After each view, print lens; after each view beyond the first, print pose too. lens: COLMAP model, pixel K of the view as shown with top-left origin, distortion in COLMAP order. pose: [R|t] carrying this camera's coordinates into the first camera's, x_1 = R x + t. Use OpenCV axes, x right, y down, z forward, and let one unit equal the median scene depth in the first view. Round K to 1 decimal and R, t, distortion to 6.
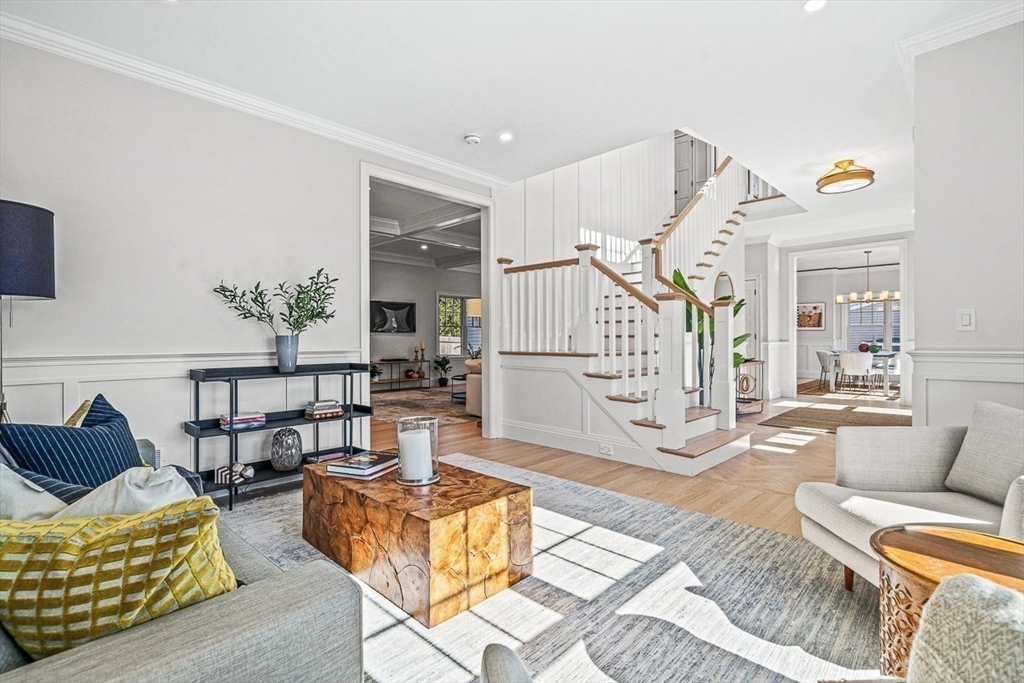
lens RADIAL K [[476.7, 0, 514.3], [0, 476.7, 339.2], [0, 0, 1]] dist [-0.000654, -0.000389]
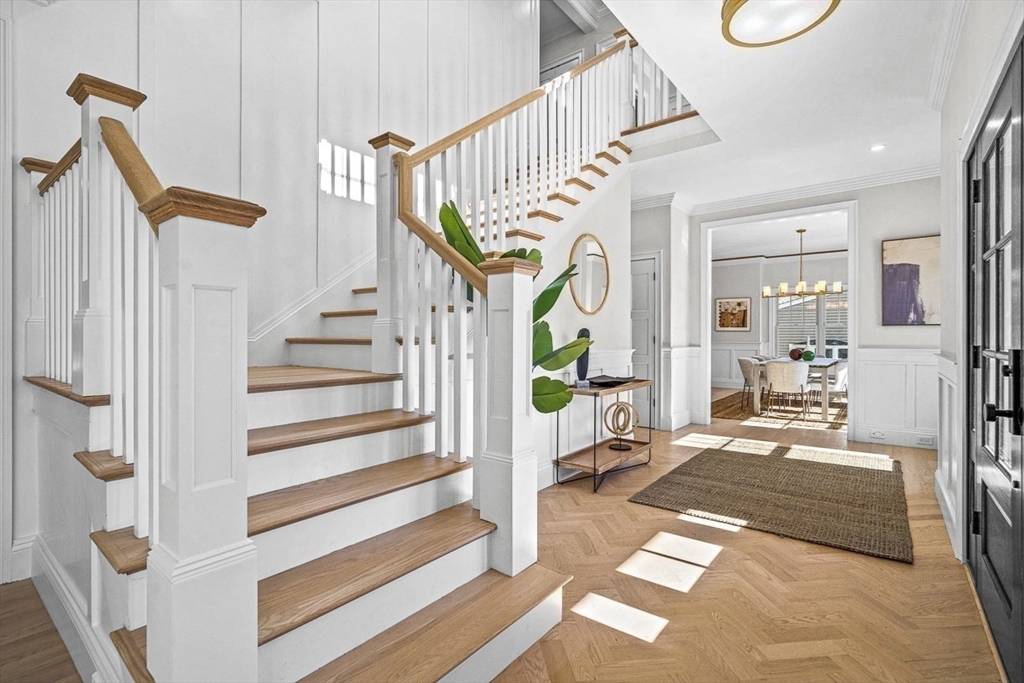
lens RADIAL K [[476.7, 0, 511.3], [0, 476.7, 340.7], [0, 0, 1]] dist [-0.000654, -0.000389]
pose [[0.994238, 0.003025, 0.107148, 0.259043], [-0.003582, 0.999981, 0.005007, -0.007756], [-0.107131, -0.005362, 0.994230, 0.379508]]
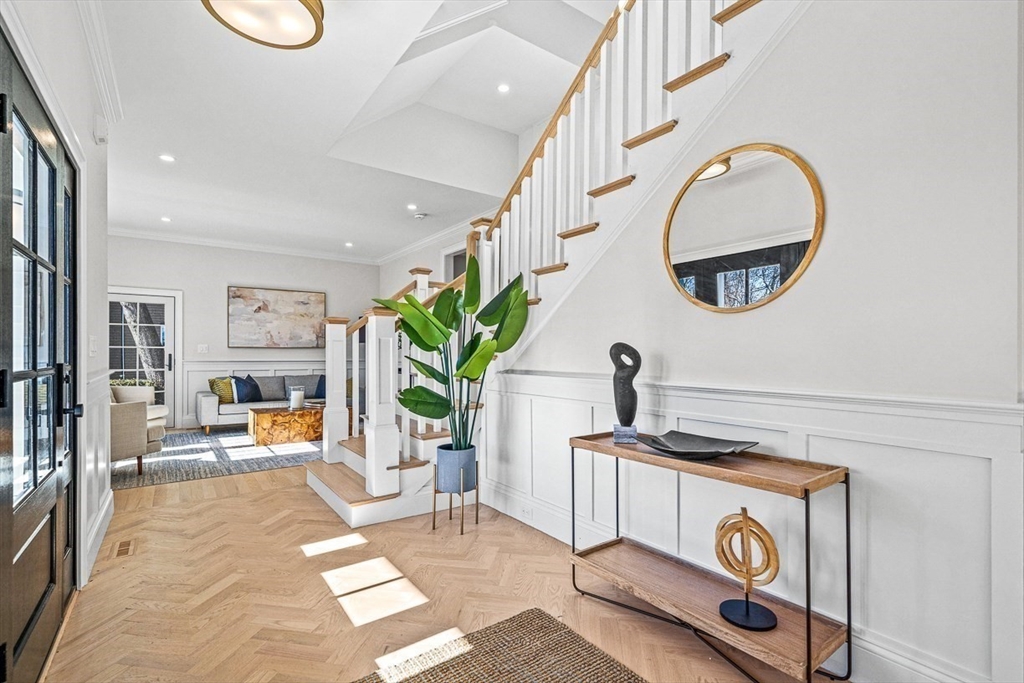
lens RADIAL K [[476.7, 0, 518.1], [0, 476.7, 347.4], [0, 0, 1]] dist [-0.000654, -0.000389]
pose [[-0.168762, -0.007103, -0.985631, 0.744733], [-0.003932, 0.999971, -0.006533, -0.014812], [0.985649, 0.002773, -0.168785, 0.887237]]
